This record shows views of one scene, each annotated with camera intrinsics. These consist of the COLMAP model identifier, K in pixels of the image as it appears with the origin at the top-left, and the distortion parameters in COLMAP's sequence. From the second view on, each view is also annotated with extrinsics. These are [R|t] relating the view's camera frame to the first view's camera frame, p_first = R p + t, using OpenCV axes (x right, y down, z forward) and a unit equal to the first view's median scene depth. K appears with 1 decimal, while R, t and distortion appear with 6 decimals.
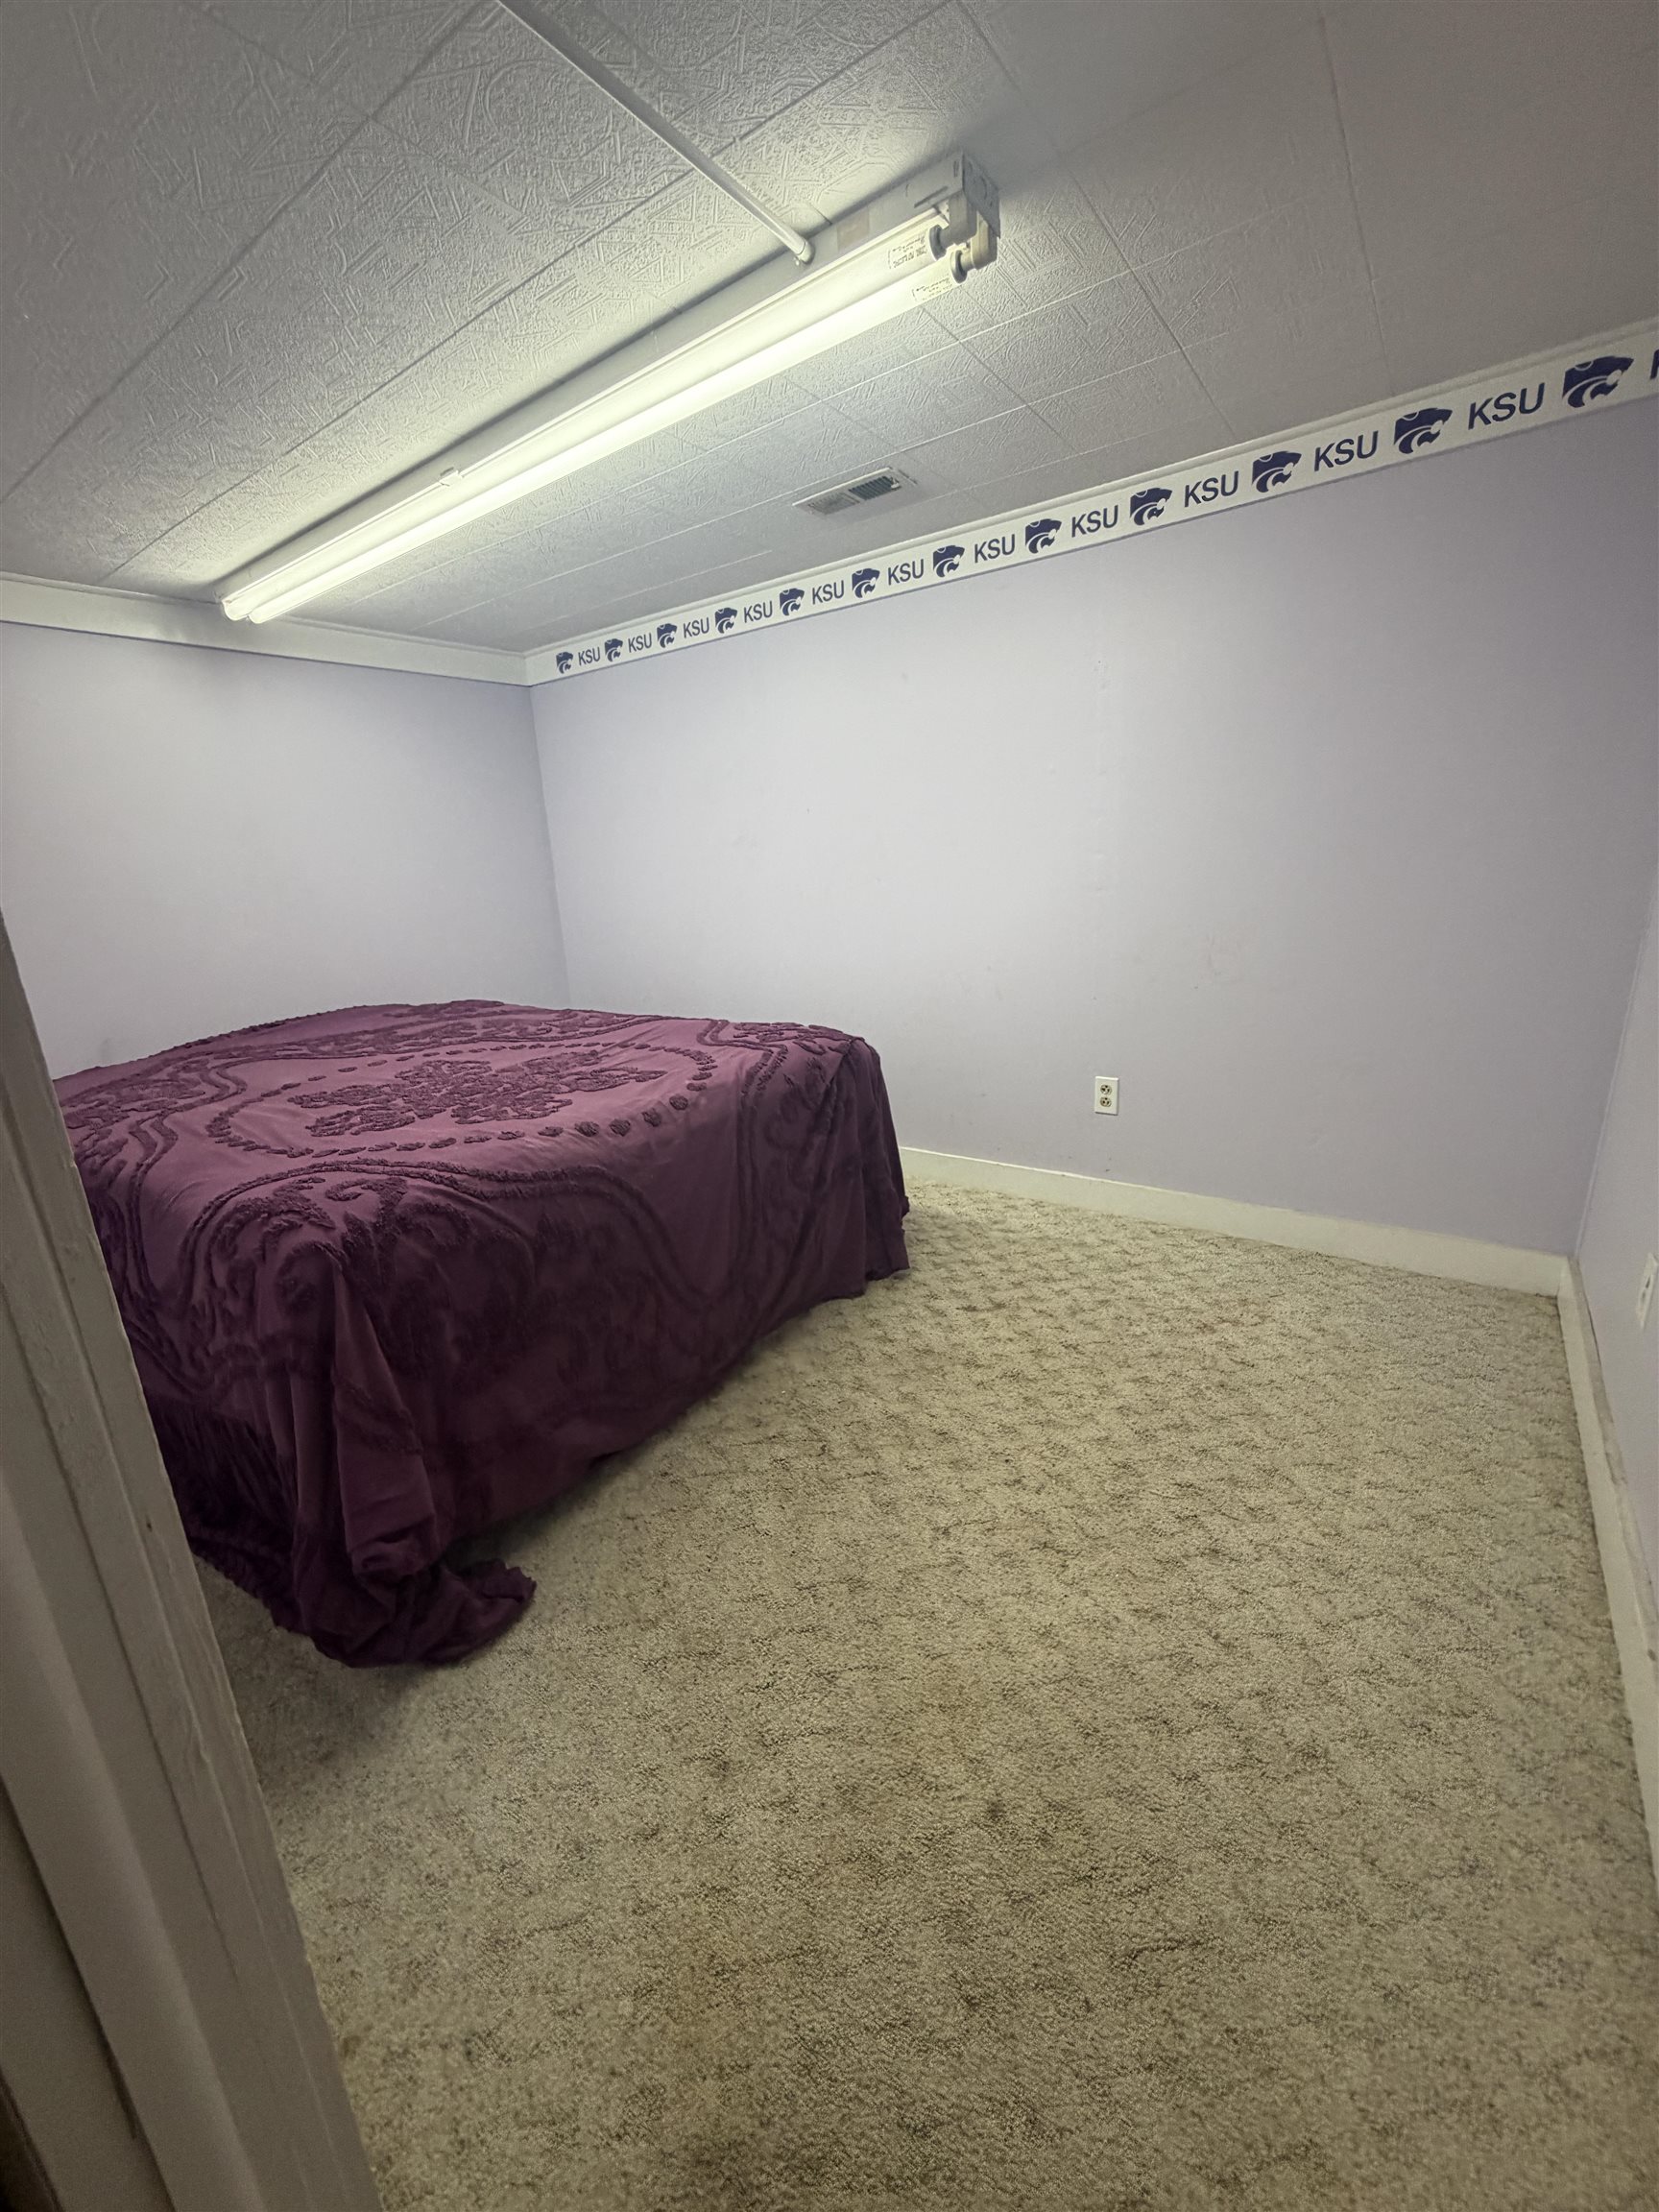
lens RADIAL K [[880.7, 0, 826.3], [0, 880.7, 1114.0], [0, 0, 1]] dist [-0.000729, 0.000308]
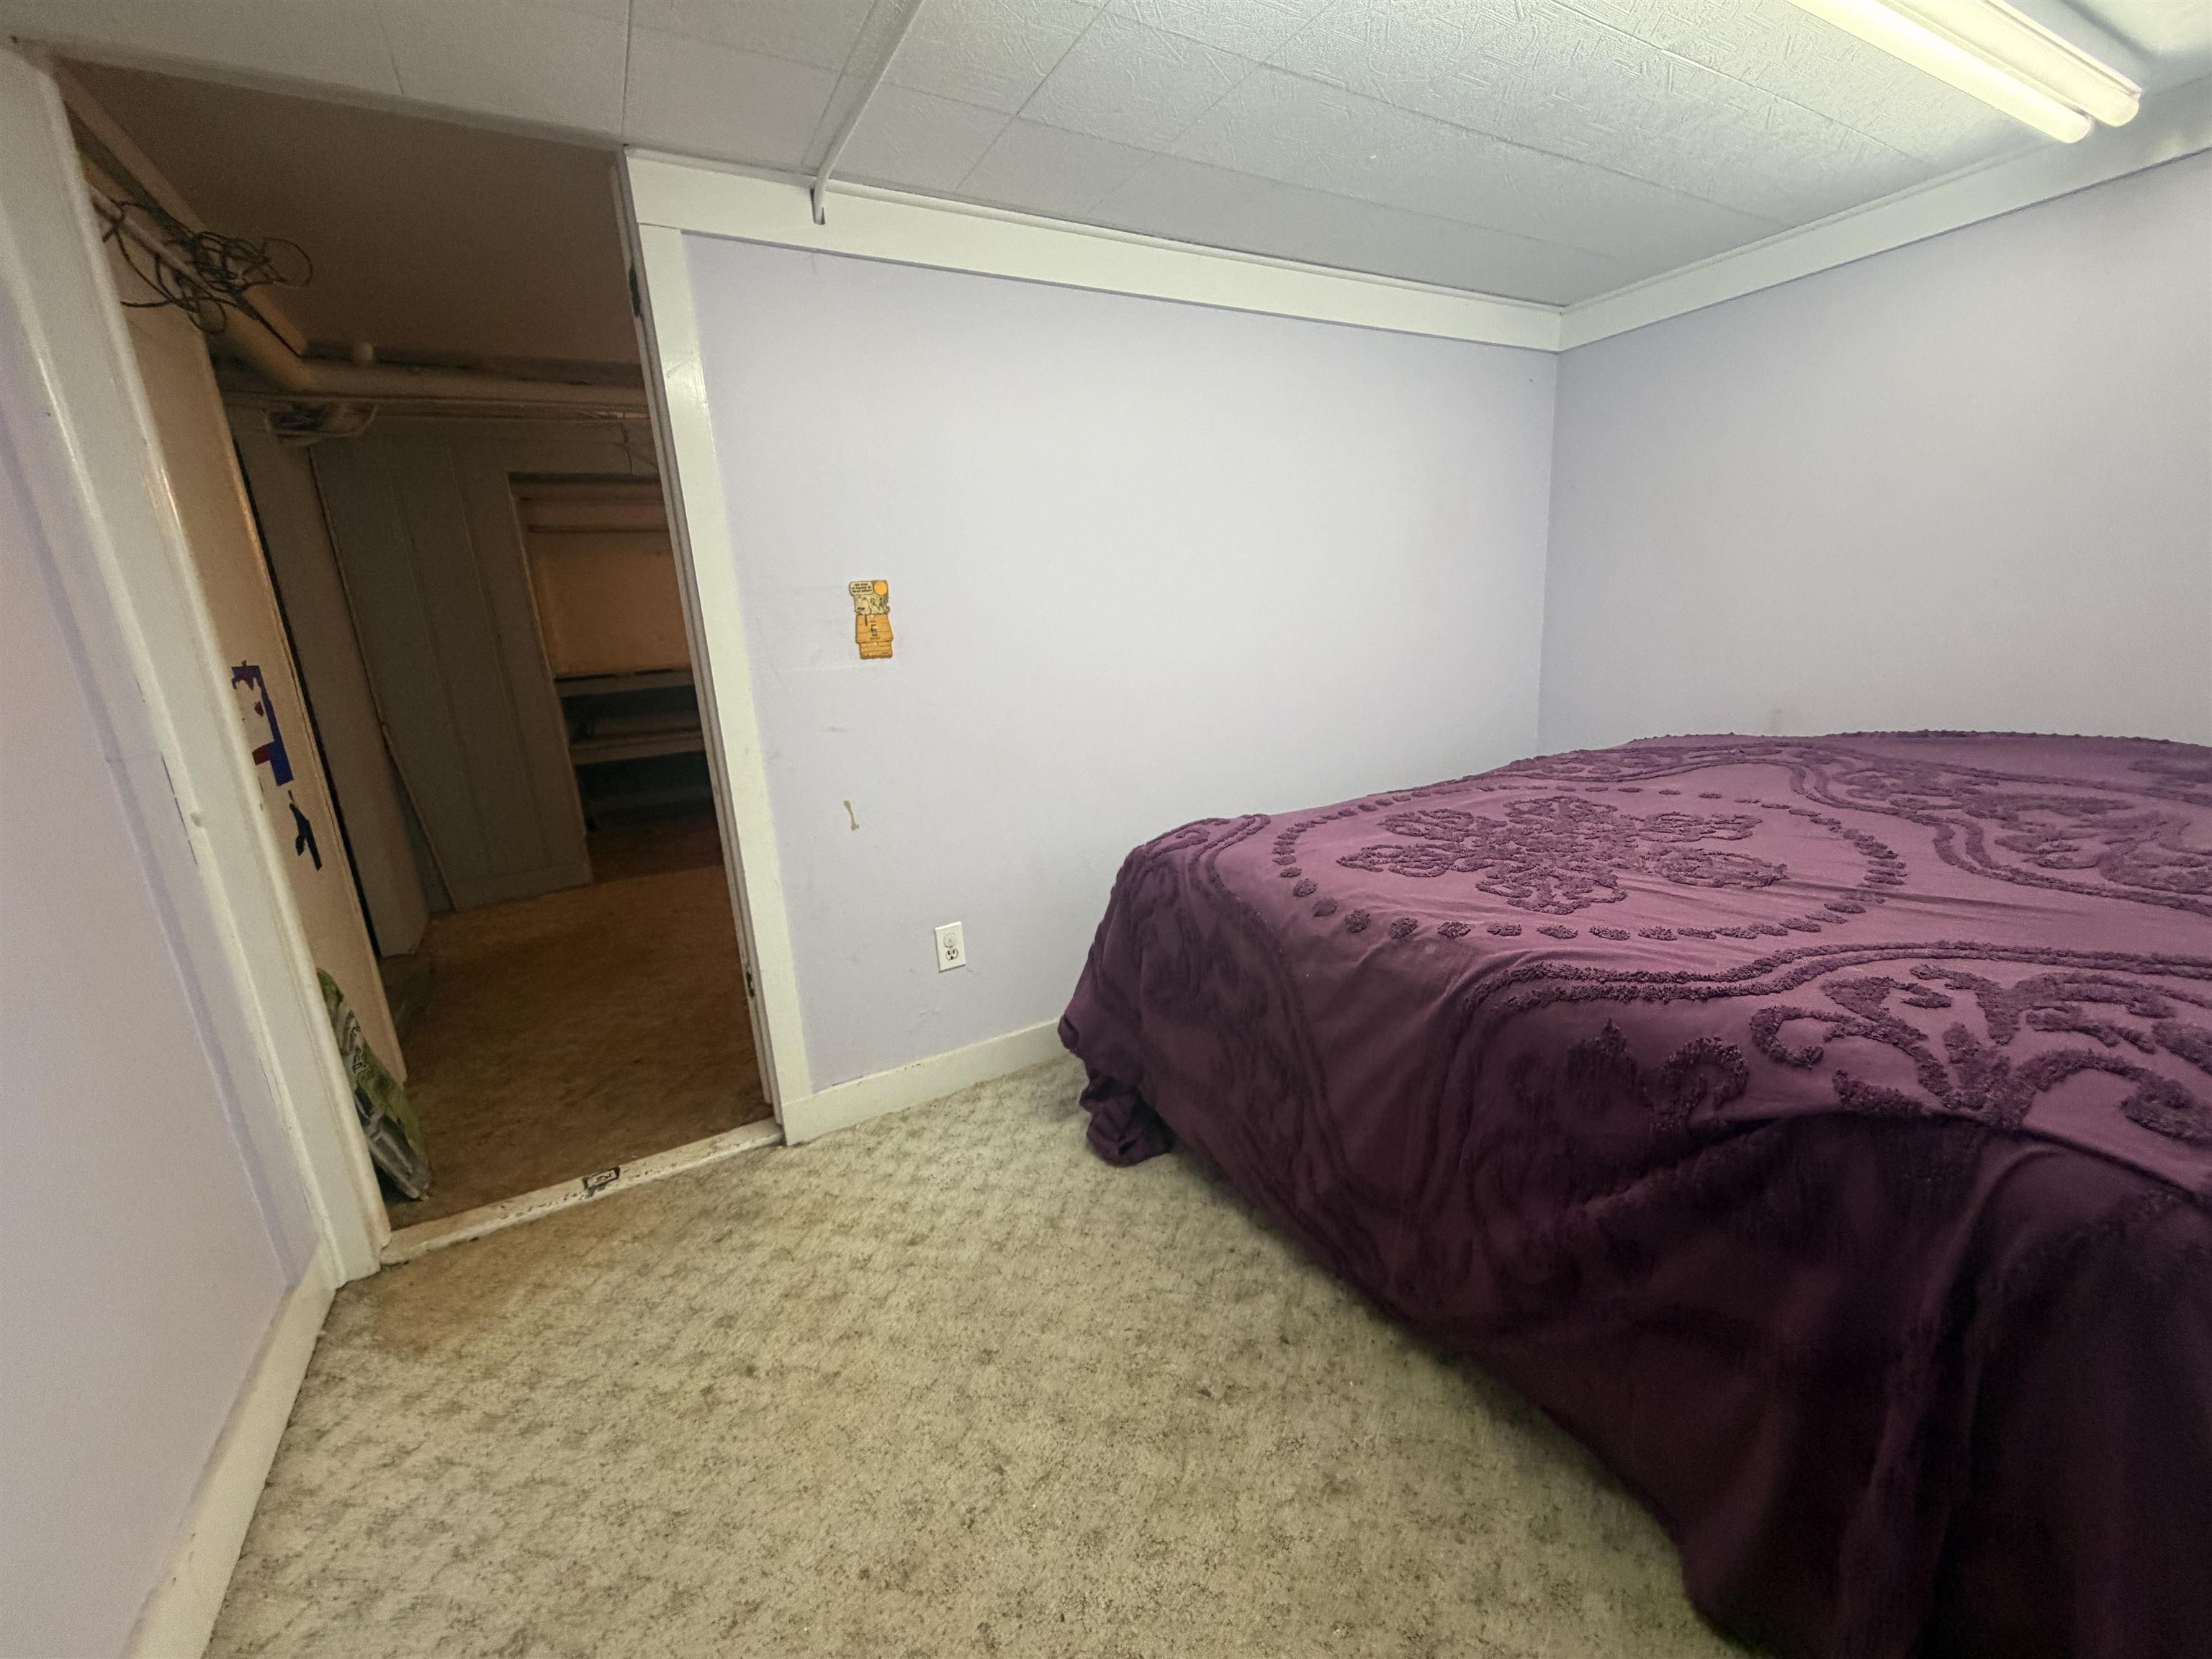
lens RADIAL K [[880.7, 0, 1100.3], [0, 880.7, 823.8], [0, 0, 1]] dist [-0.000729, 0.000308]
pose [[-0.402765, 0.291416, -0.867673, 0.567662], [-0.171074, 0.907290, 0.384133, -0.347679], [0.899174, 0.303151, -0.315571, 1.054577]]
